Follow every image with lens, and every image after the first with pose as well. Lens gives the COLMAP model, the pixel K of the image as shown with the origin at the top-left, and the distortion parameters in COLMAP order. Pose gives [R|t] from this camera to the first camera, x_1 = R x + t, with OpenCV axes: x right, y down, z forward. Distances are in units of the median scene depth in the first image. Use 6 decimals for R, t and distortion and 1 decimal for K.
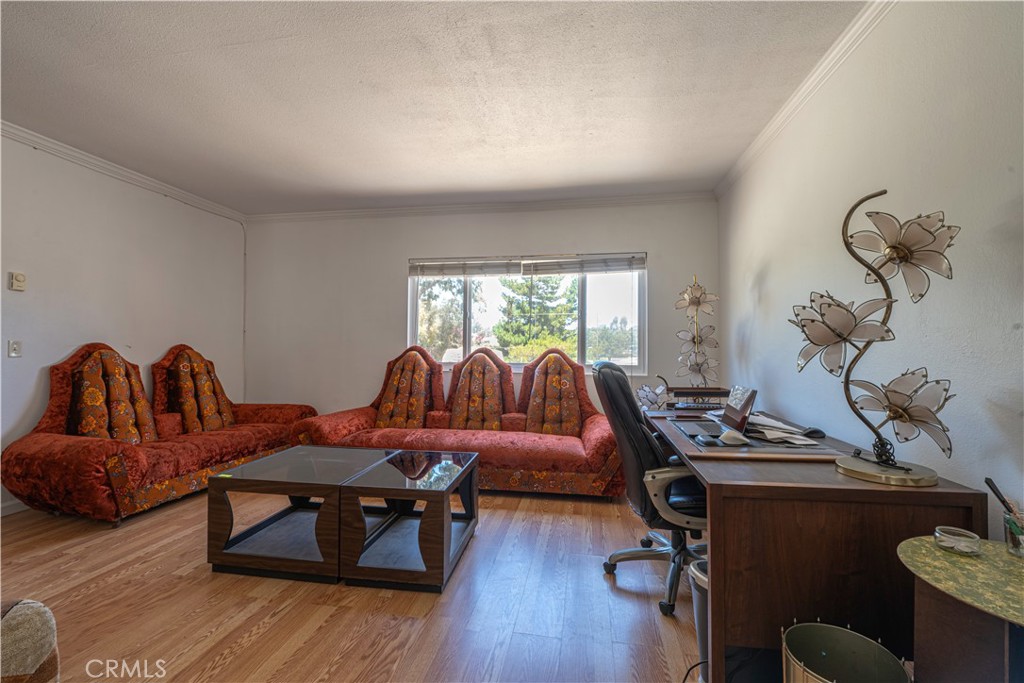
lens RADIAL K [[406.9, 0, 513.4], [0, 406.9, 340.4], [0, 0, 1]] dist [0.000980, 0.000194]
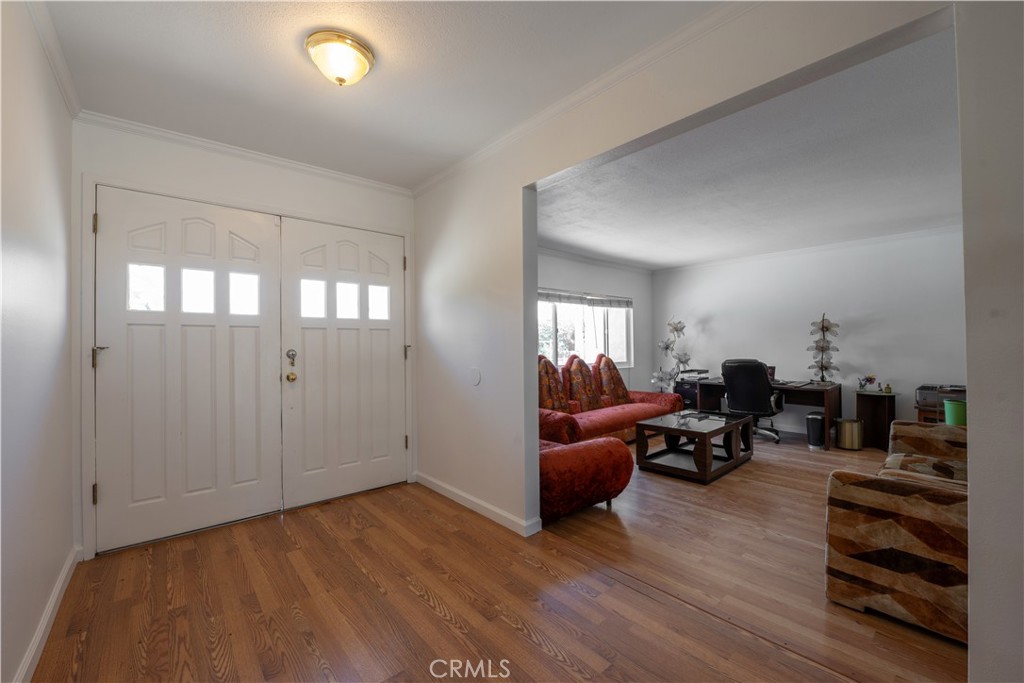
lens RADIAL K [[398.4, 0, 508.8], [0, 398.4, 342.5], [0, 0, 1]] dist [0.000809, 0.000011]
pose [[0.634519, -0.002379, 0.772904, -1.346954], [0.014879, 0.999848, -0.009137, -0.016316], [-0.772764, 0.017298, 0.634457, 0.299587]]
